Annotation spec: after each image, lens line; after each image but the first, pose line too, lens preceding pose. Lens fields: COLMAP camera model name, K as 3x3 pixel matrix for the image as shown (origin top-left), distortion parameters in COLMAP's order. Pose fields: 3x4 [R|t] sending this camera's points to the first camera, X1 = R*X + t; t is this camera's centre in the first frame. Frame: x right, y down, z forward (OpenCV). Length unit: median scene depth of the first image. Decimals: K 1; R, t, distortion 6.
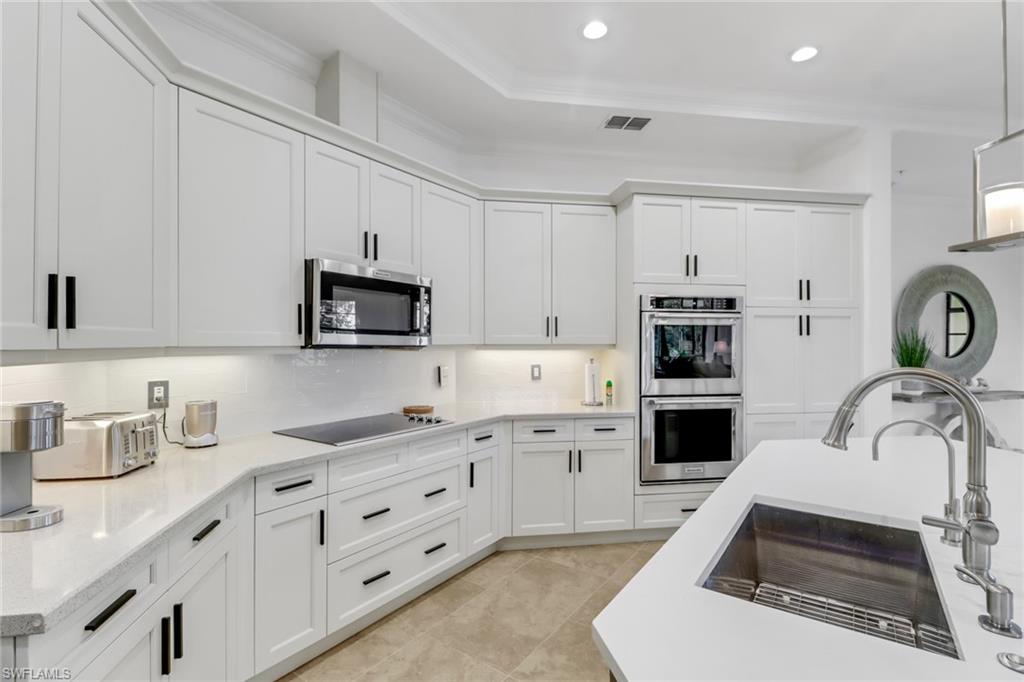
lens RADIAL K [[485.3, 0, 512.0], [0, 485.3, 341.0], [0, 0, 1]] dist [0.021523, -0.000511]
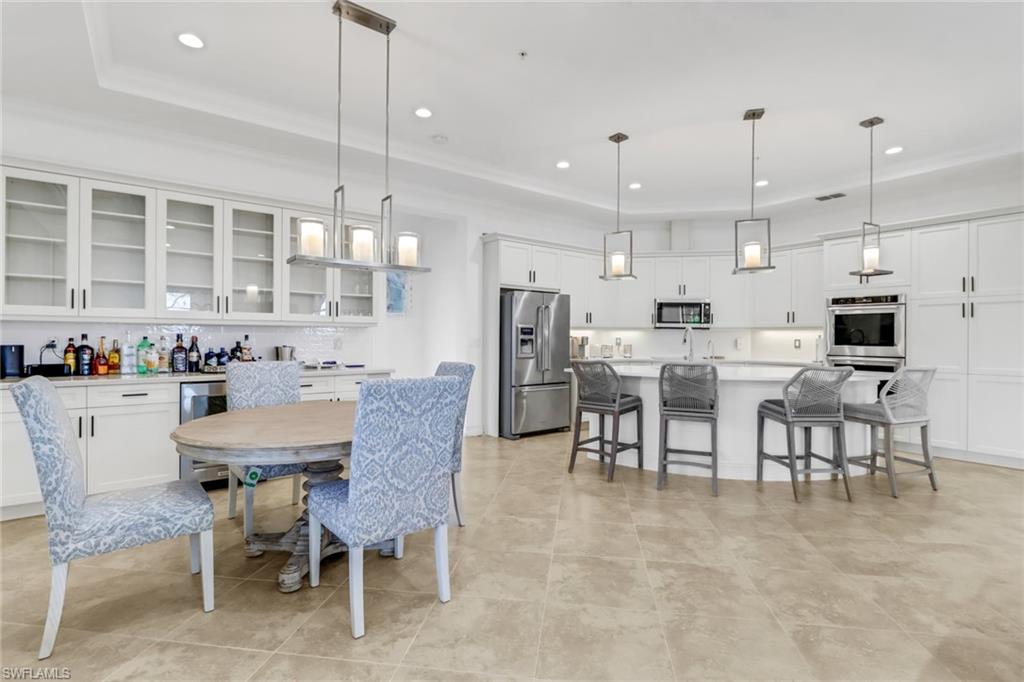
lens RADIAL K [[476.1, 0, 512.0], [0, 476.1, 341.0], [0, 0, 1]] dist [-0.001241, -0.000166]
pose [[0.452984, 0.008542, -0.891478, 1.350050], [-0.003542, 0.999963, 0.007781, 0.055264], [0.891512, -0.000367, 0.452997, -0.839278]]
